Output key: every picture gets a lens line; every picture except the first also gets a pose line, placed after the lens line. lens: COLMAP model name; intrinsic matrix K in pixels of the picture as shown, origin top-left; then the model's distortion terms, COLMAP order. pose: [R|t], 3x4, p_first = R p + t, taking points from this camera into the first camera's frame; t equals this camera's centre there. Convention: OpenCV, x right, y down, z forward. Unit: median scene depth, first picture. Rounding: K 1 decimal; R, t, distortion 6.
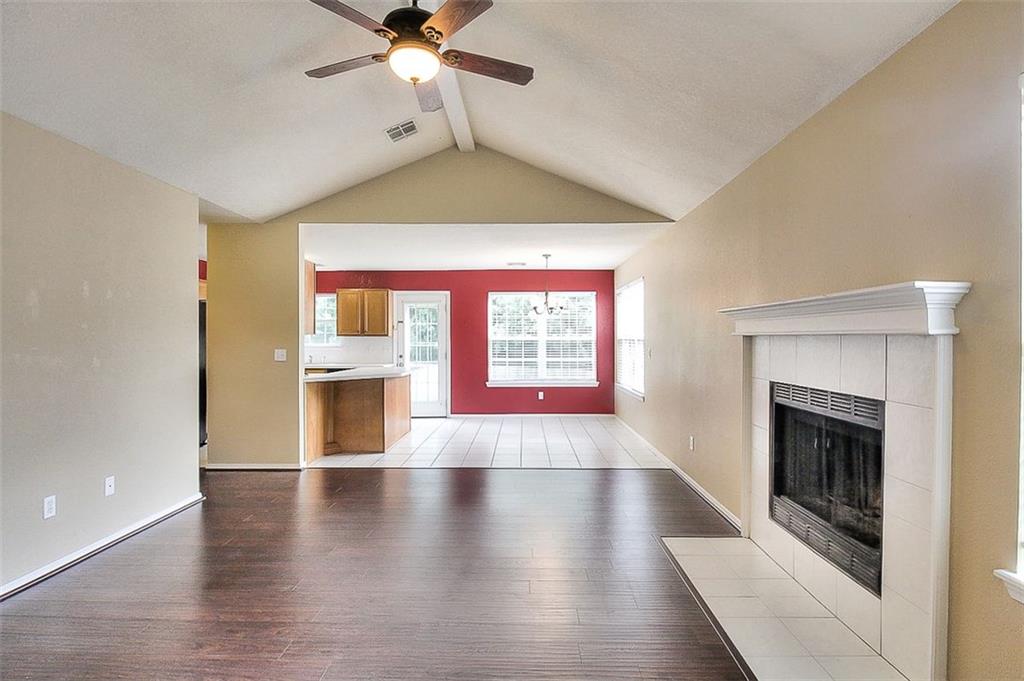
lens RADIAL K [[519.6, 0, 514.3], [0, 519.6, 337.4], [0, 0, 1]] dist [0.006182, -0.000067]
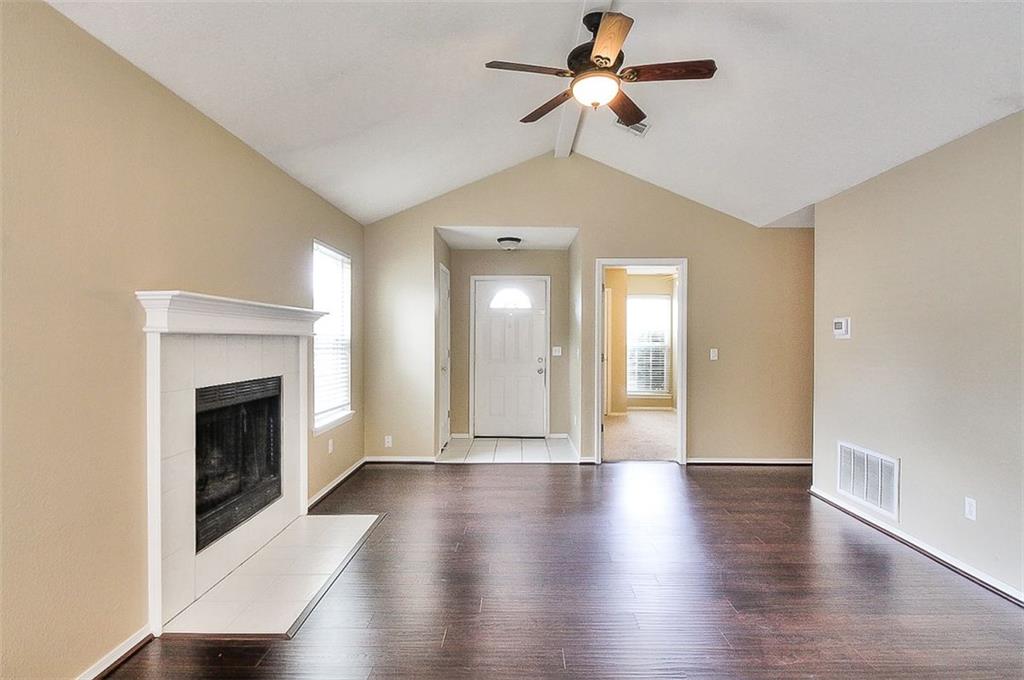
lens RADIAL K [[542.4, 0, 519.9], [0, 542.4, 335.7], [0, 0, 1]] dist [-0.001784, -0.001272]
pose [[-0.999830, 0.000647, -0.018414, -0.004262], [0.000772, 0.999977, -0.006797, 0.002097], [0.018409, -0.006810, -0.999807, 0.687663]]
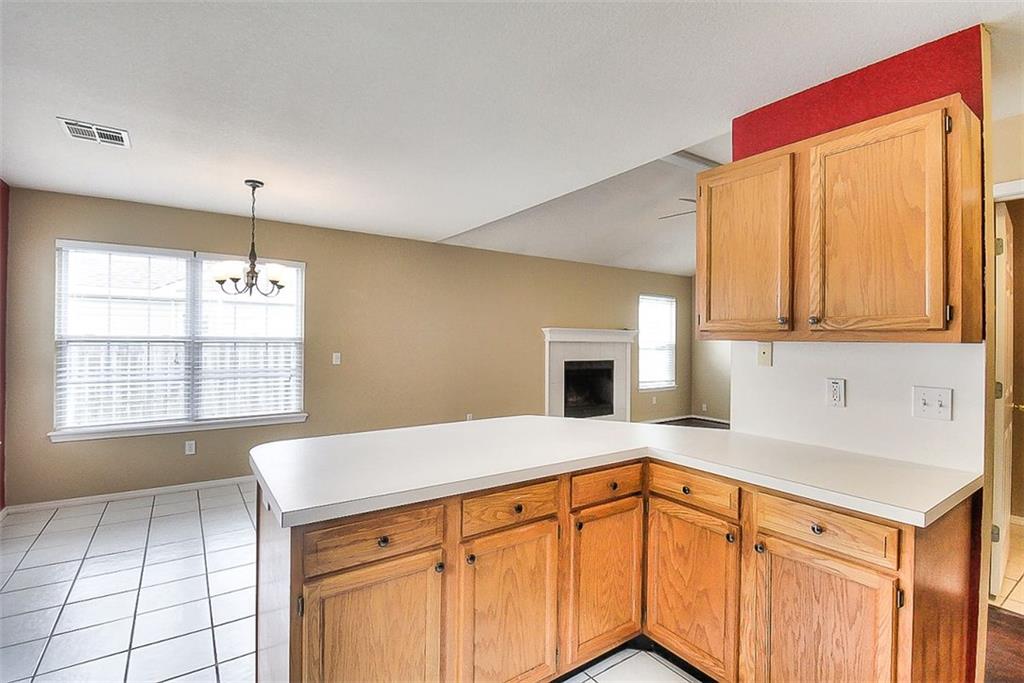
lens RADIAL K [[475.2, 0, 515.6], [0, 475.2, 338.7], [0, 0, 1]] dist [0.005357, -0.014787]
pose [[-0.589704, -0.003616, 0.807612, -0.400367], [-0.012181, 0.999916, -0.004418, -0.001658], [-0.807528, -0.012442, -0.589698, 0.889987]]
